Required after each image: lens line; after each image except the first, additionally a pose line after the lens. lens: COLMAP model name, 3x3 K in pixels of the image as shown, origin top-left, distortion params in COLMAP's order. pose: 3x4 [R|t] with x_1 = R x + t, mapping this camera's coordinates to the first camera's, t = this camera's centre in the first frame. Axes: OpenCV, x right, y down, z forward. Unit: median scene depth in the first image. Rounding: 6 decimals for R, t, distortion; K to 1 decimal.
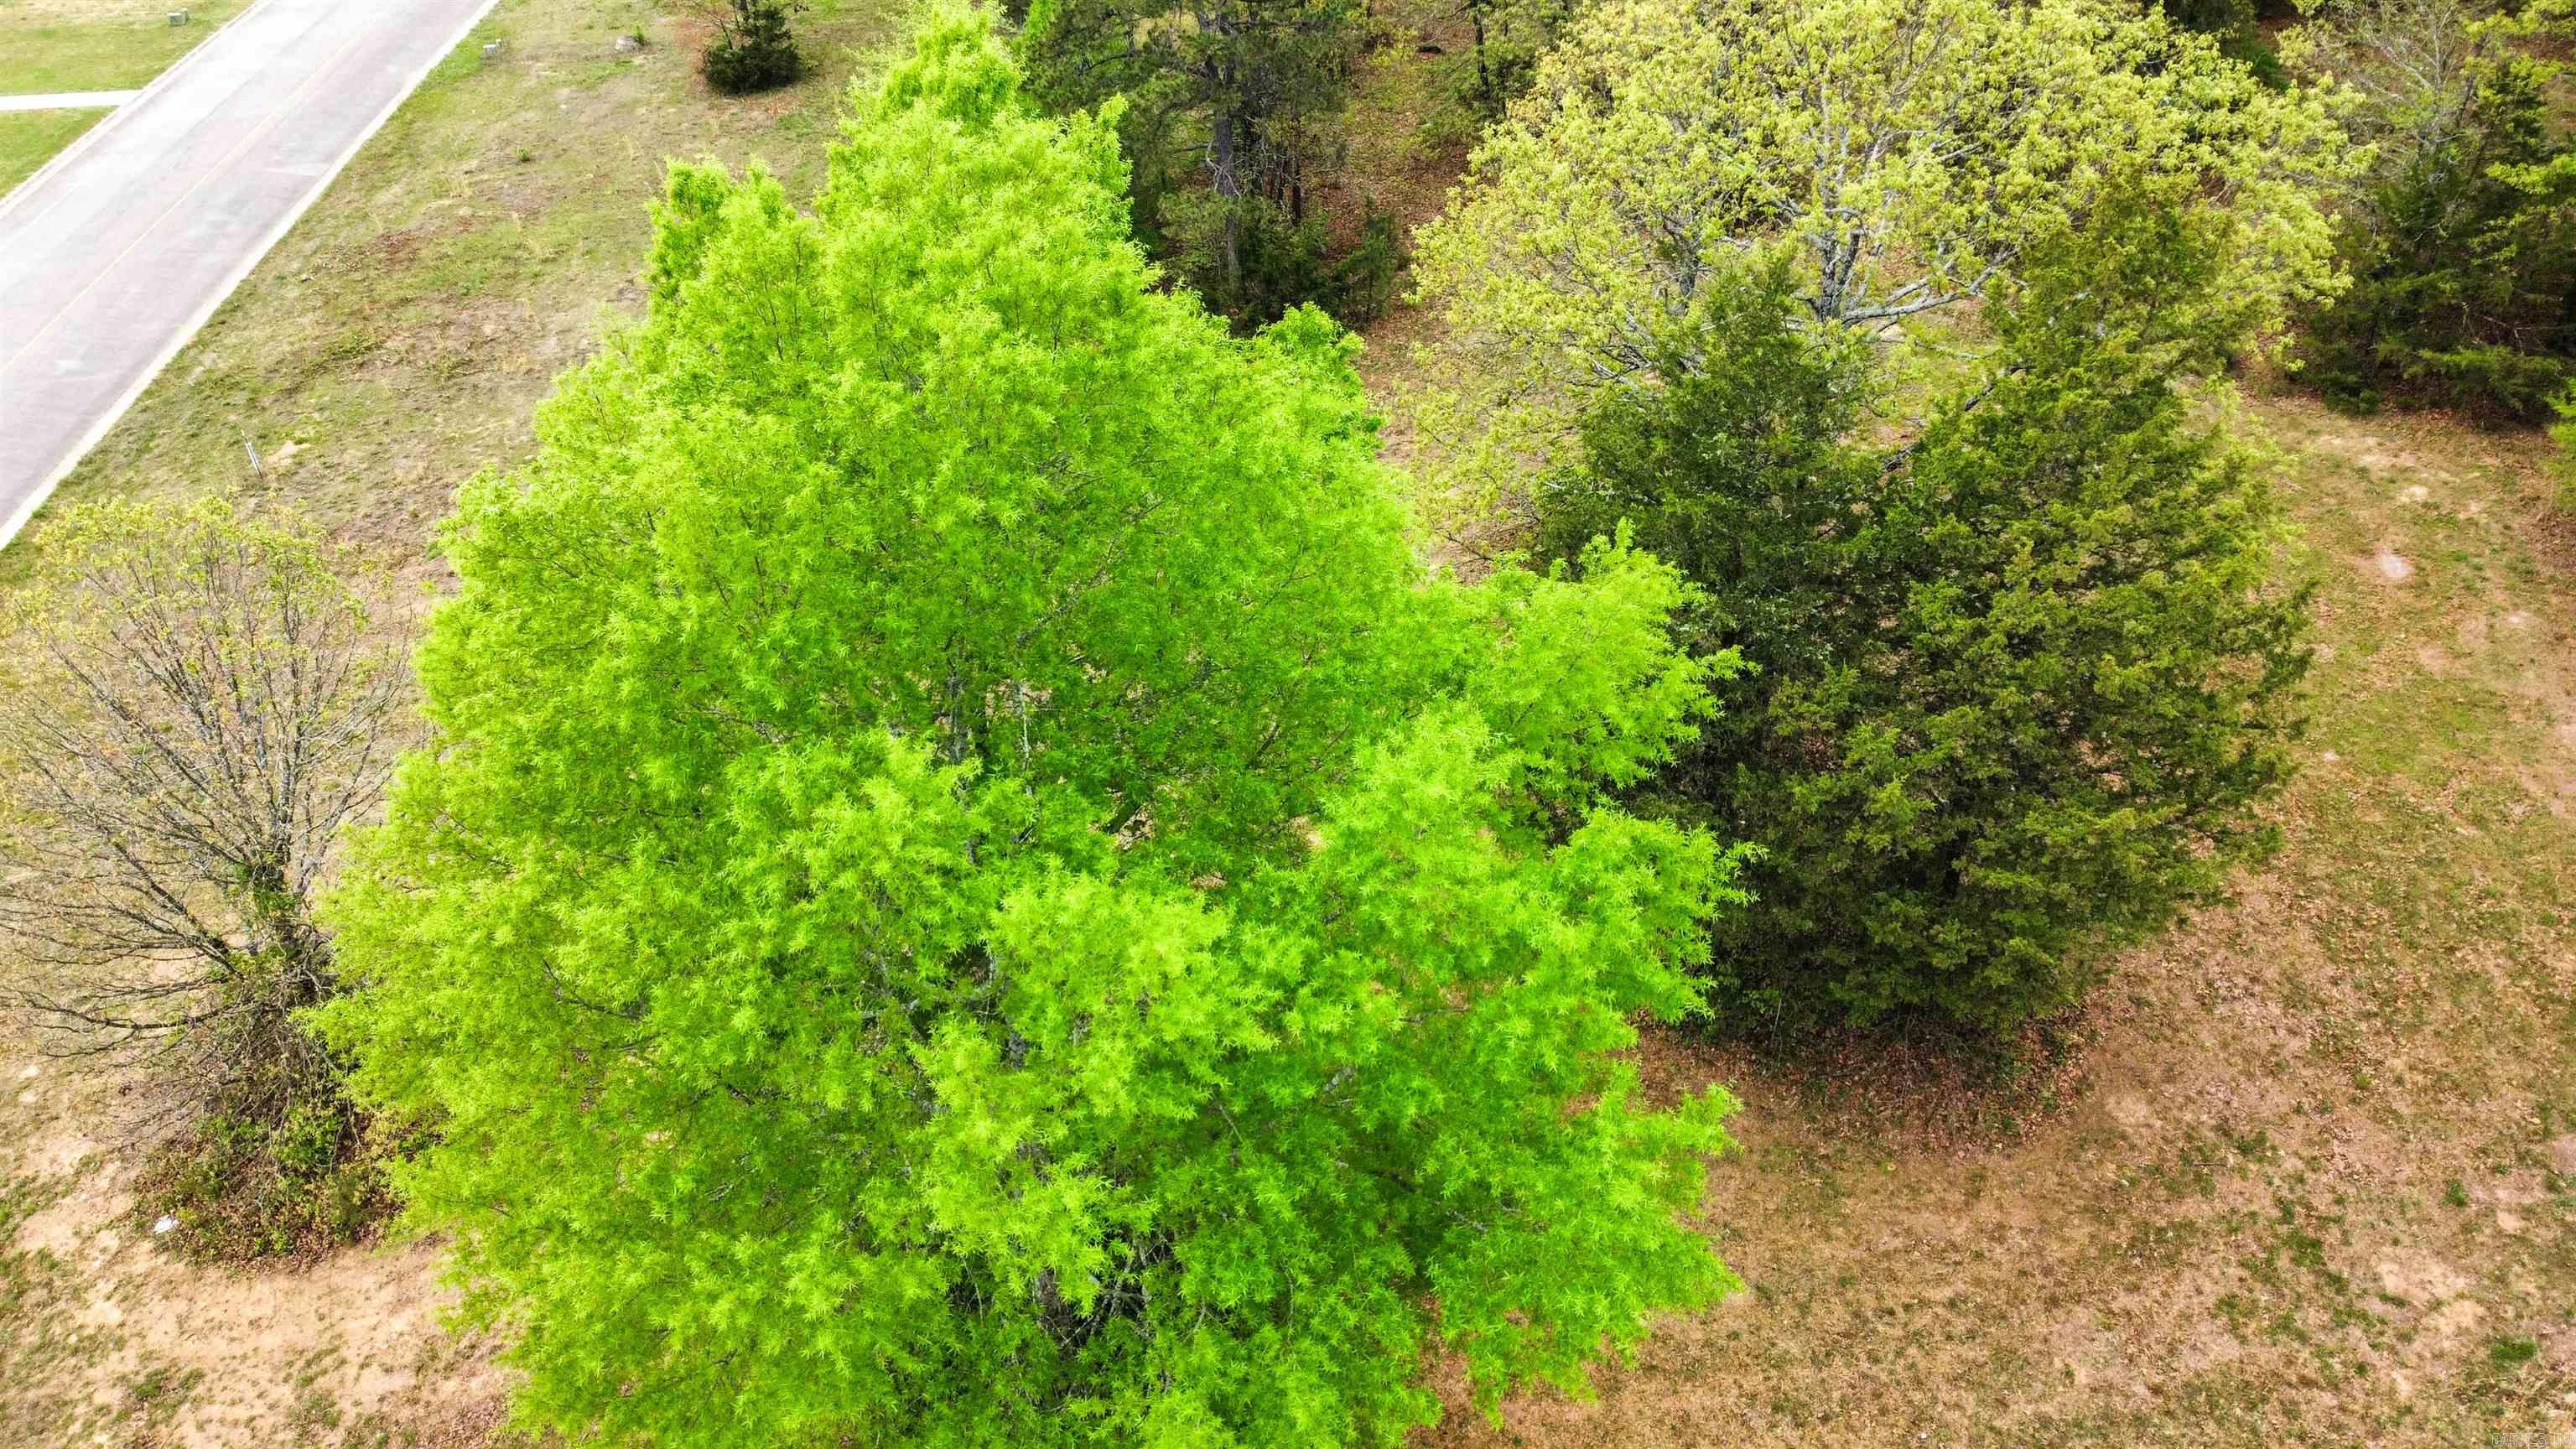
lens RADIAL K [[1949.2, 0, 1280.5], [0, 1949.2, 725.7], [0, 0, 1]] dist [0.009500, 0.002537]
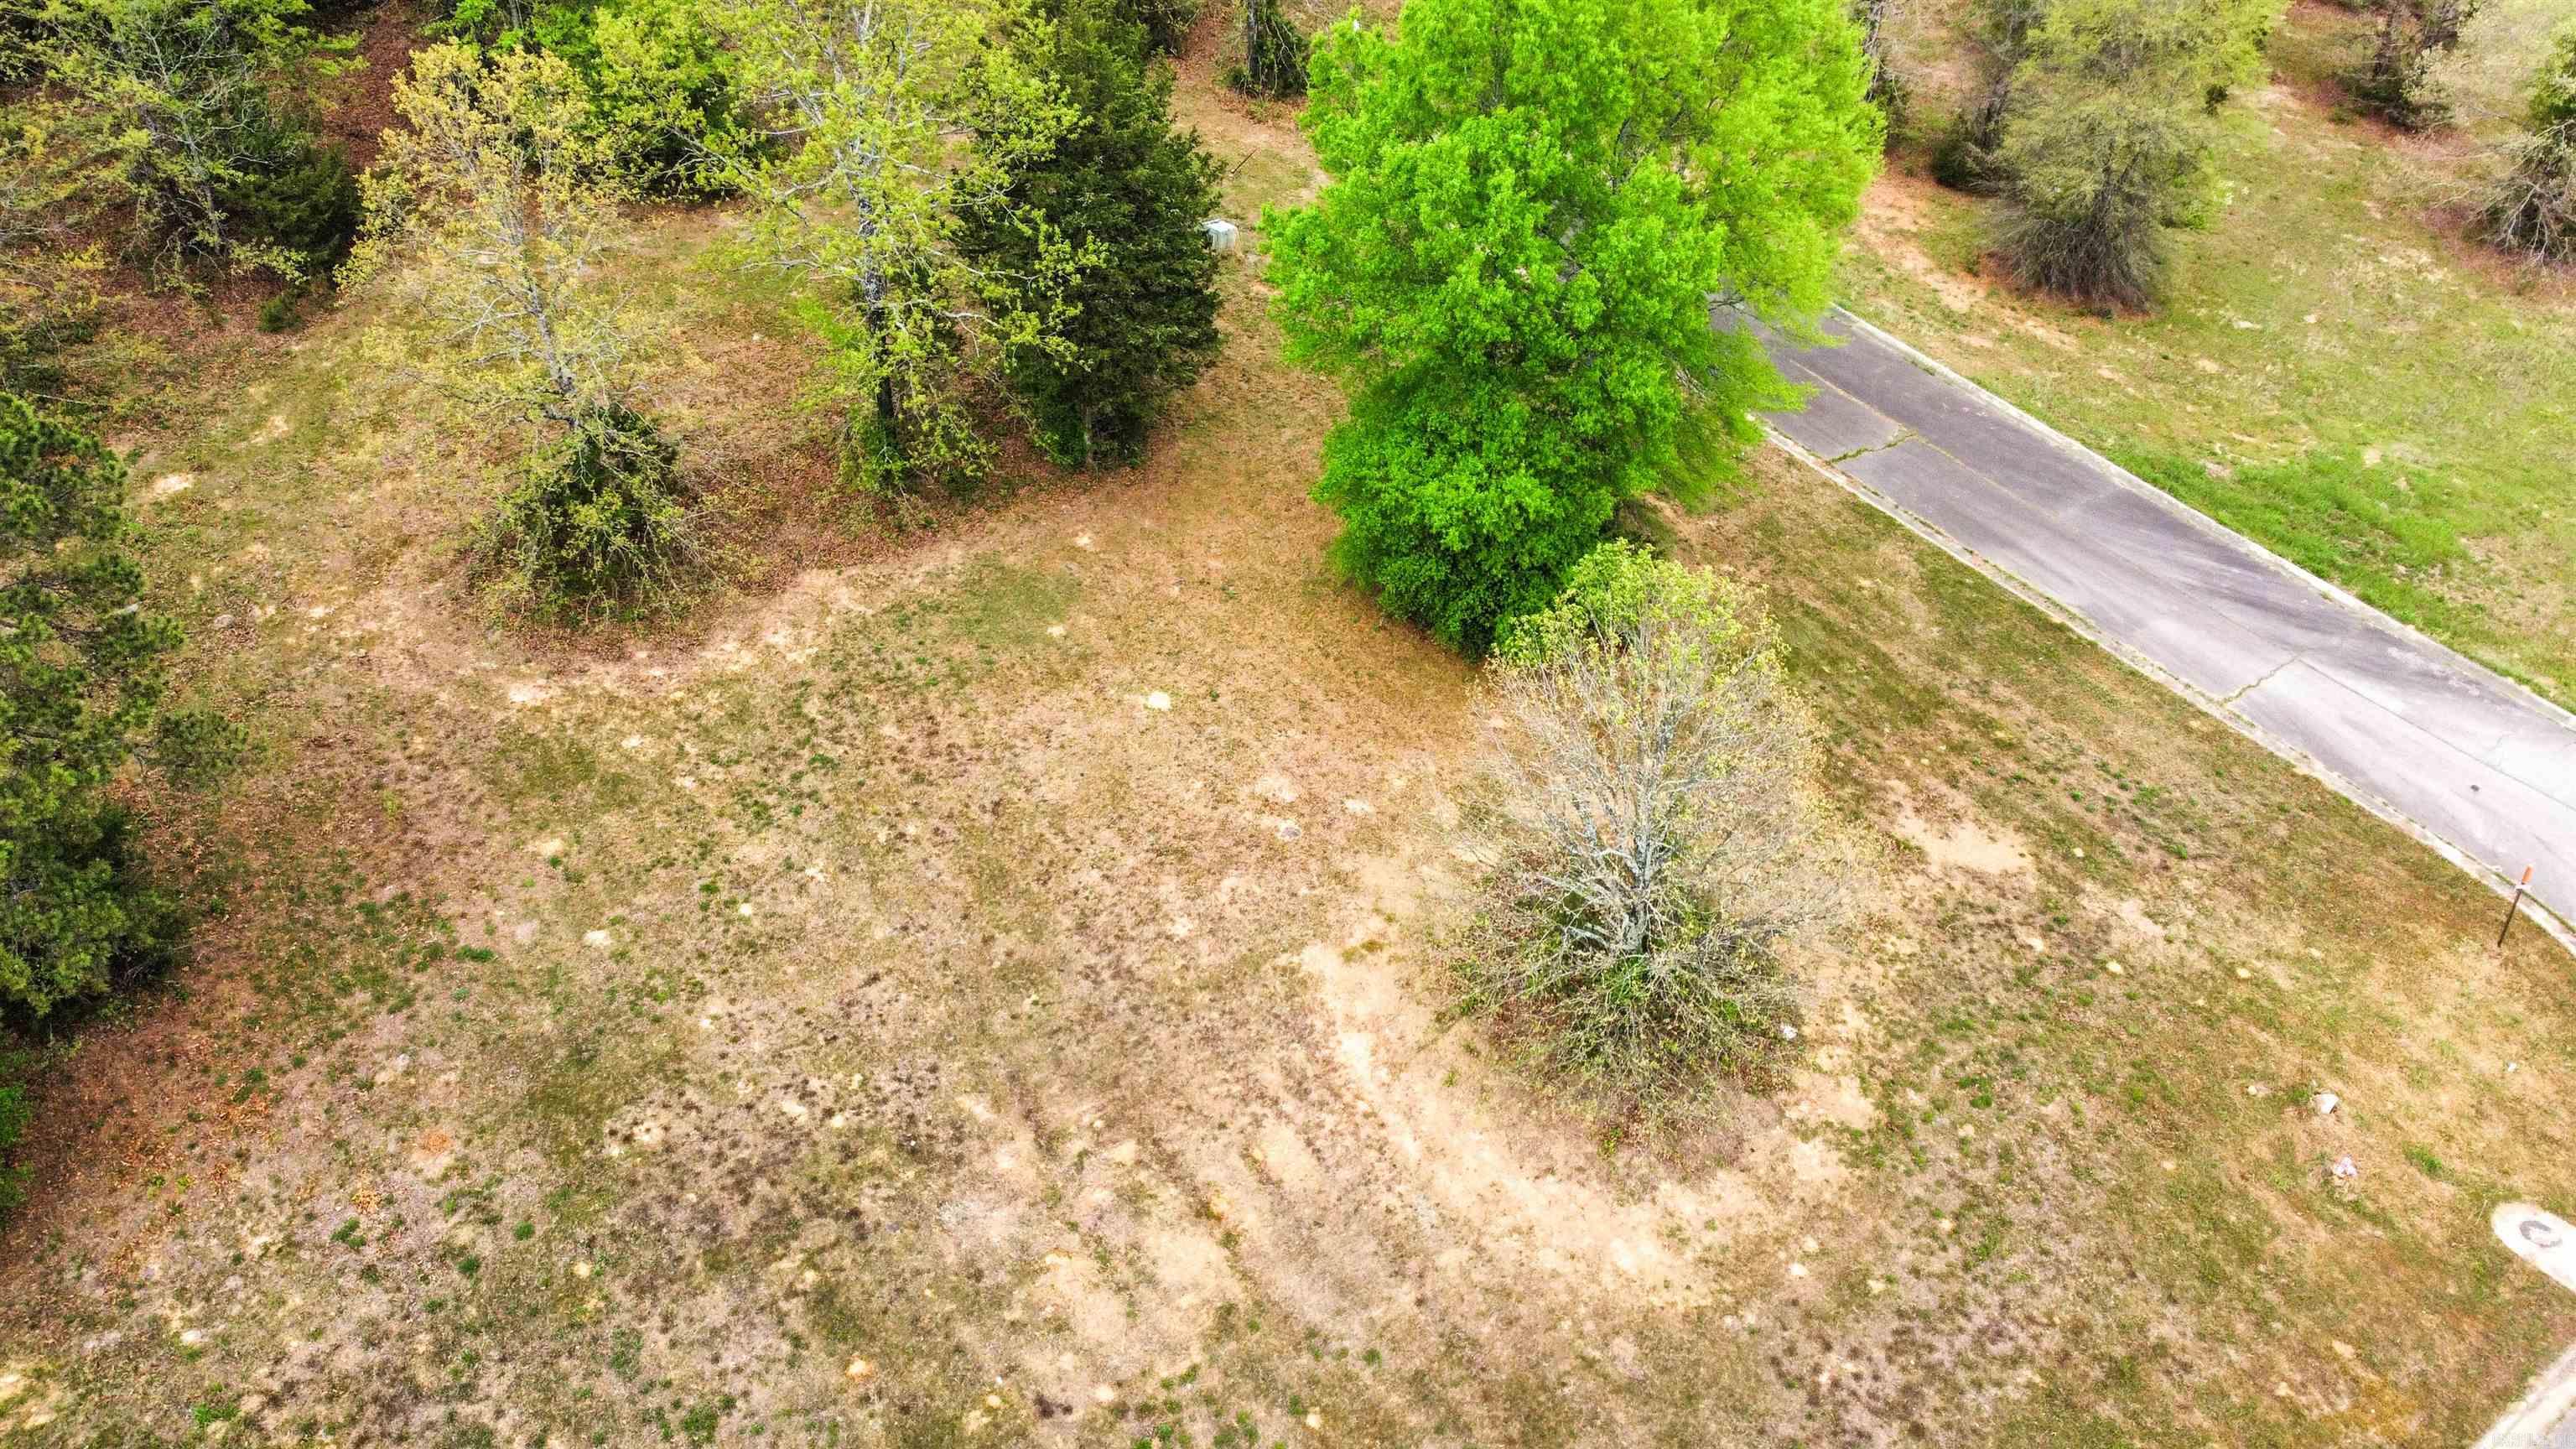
lens RADIAL K [[1926.8, 0, 1278.4], [0, 1926.8, 793.9], [0, 0, 1]] dist [0.000254, 0.003860]
pose [[-0.529300, -0.521275, 0.669413, -0.993212], [0.487316, 0.459084, 0.742809, -0.788485], [-0.694524, 0.719385, 0.011033, 0.948640]]
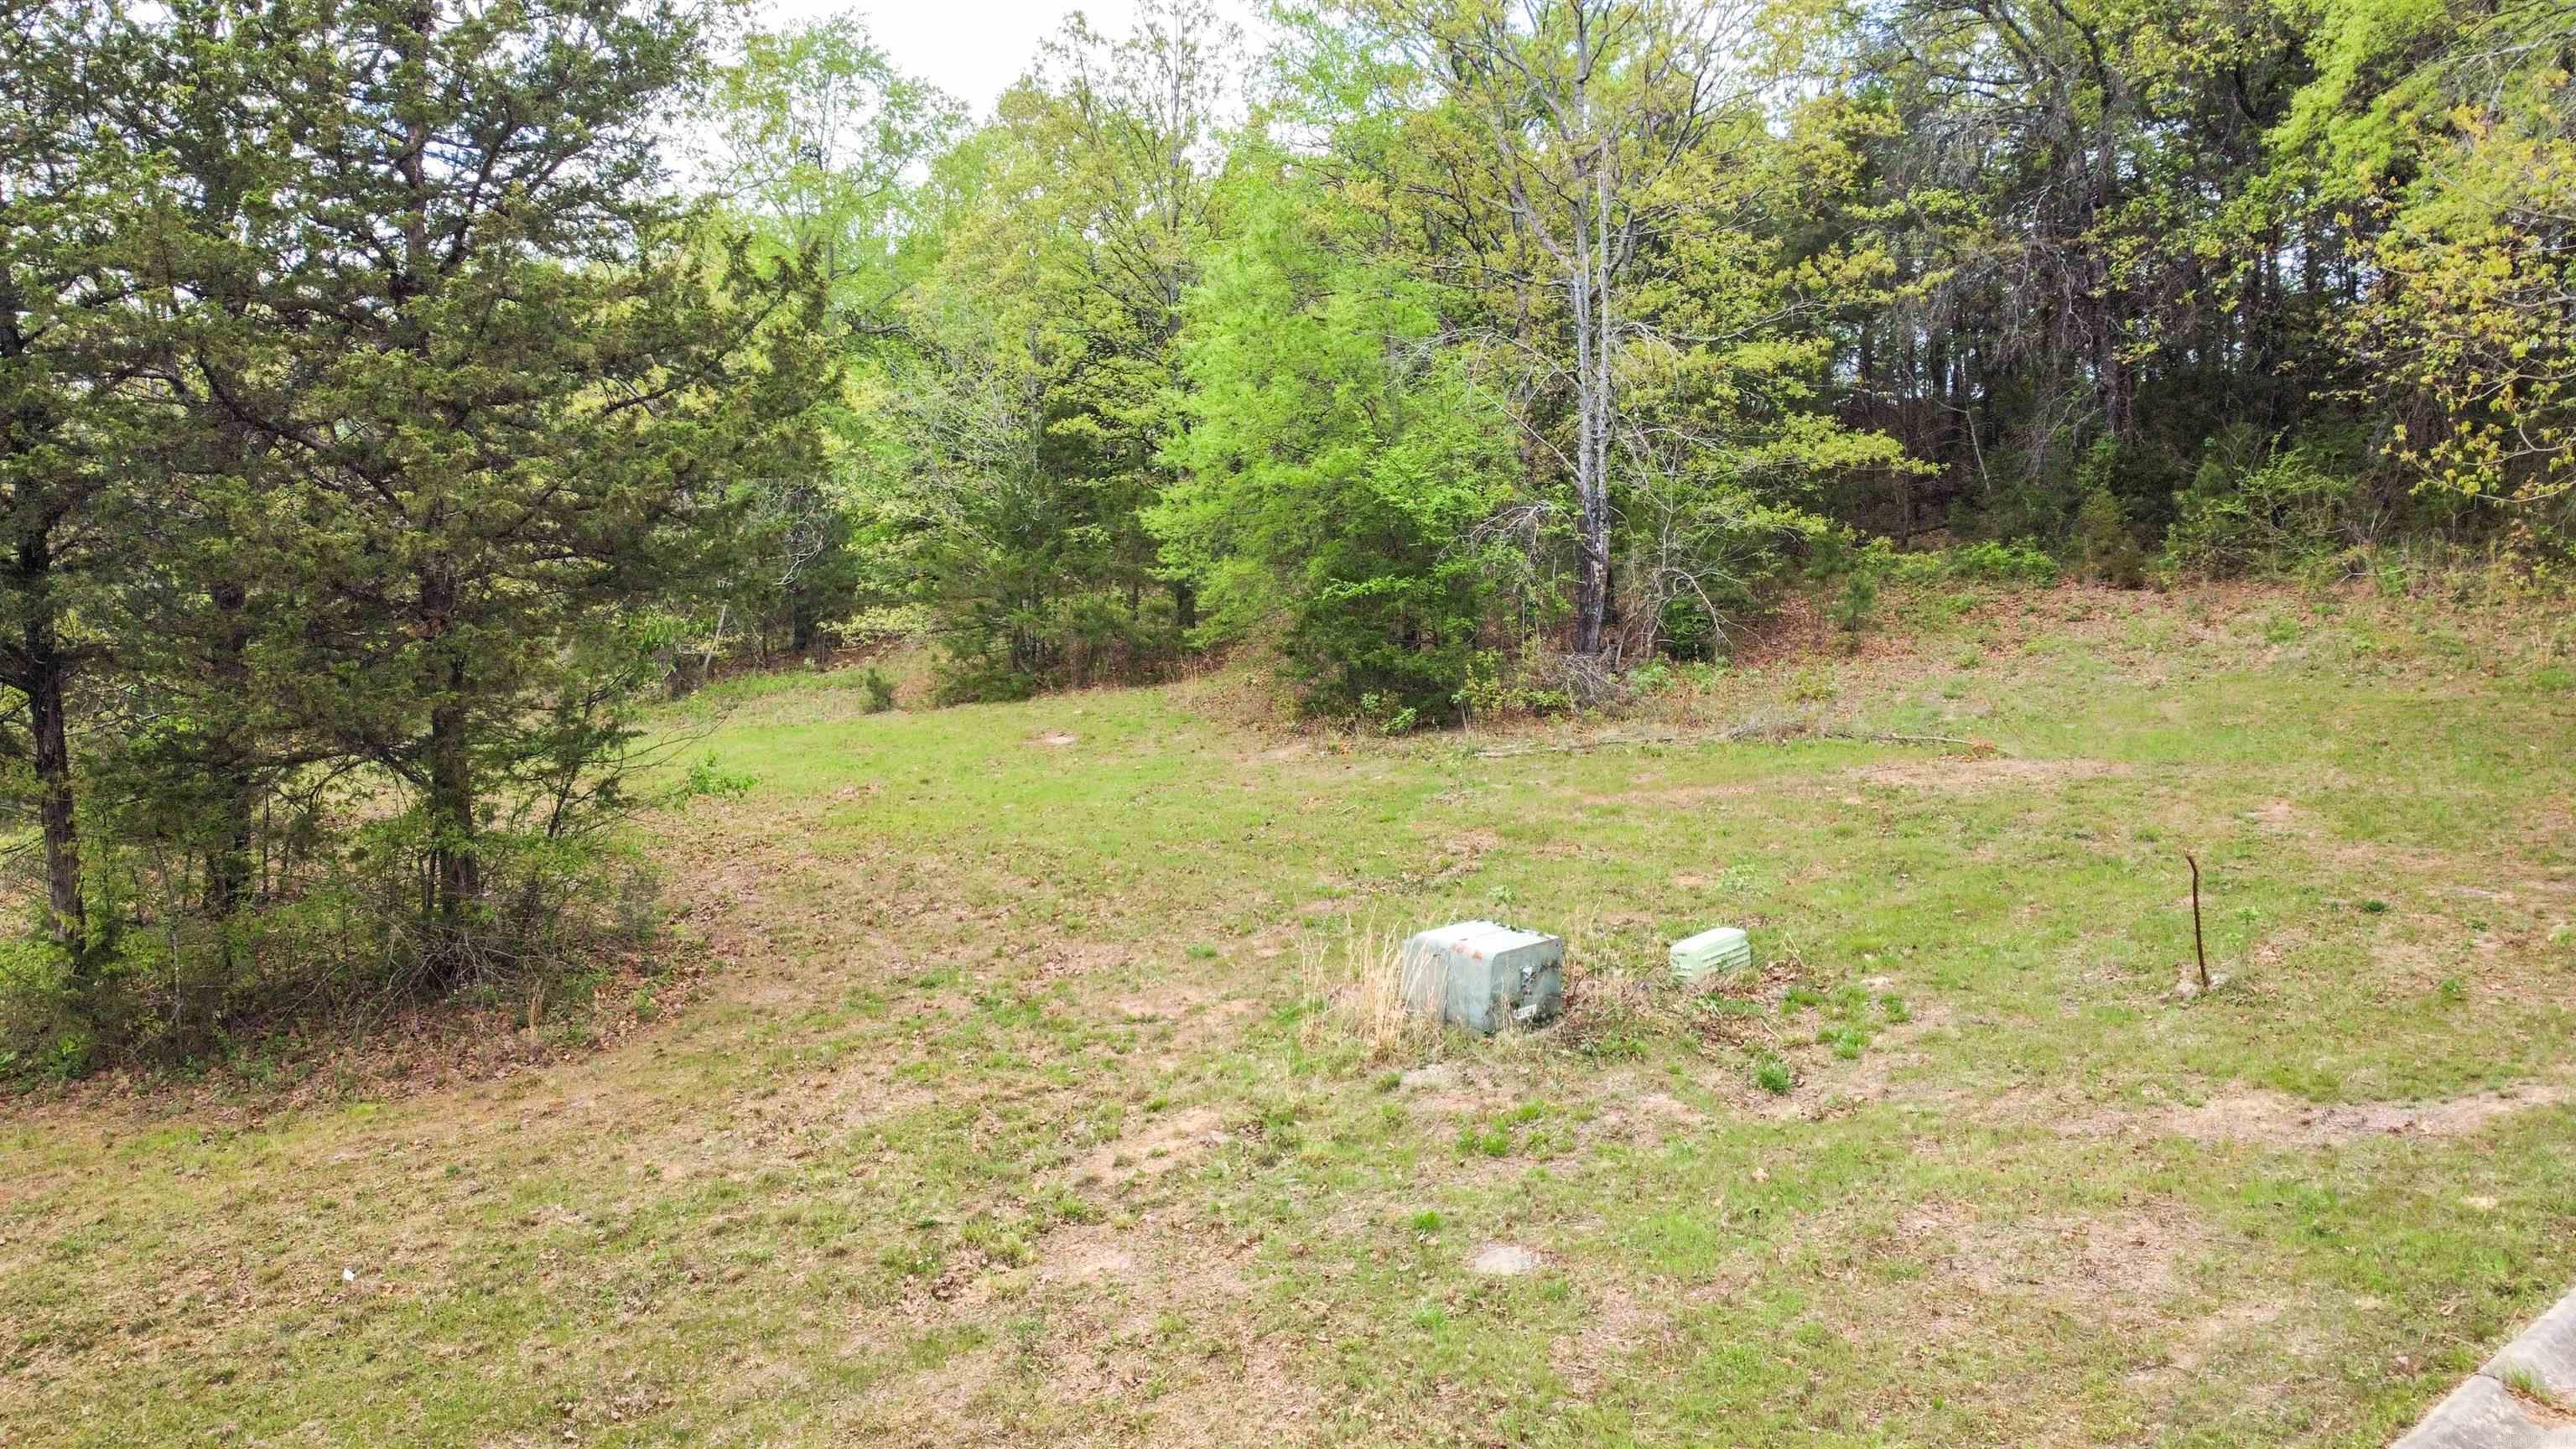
lens RADIAL K [[1946.3, 0, 1272.5], [0, 1946.3, 747.6], [0, 0, 1]] dist [0.002313, -0.003223]
pose [[0.850324, -0.019173, 0.525910, 0.188702], [0.301403, 0.836944, -0.456816, 0.380491], [-0.431399, 0.546953, 0.717452, 0.330138]]
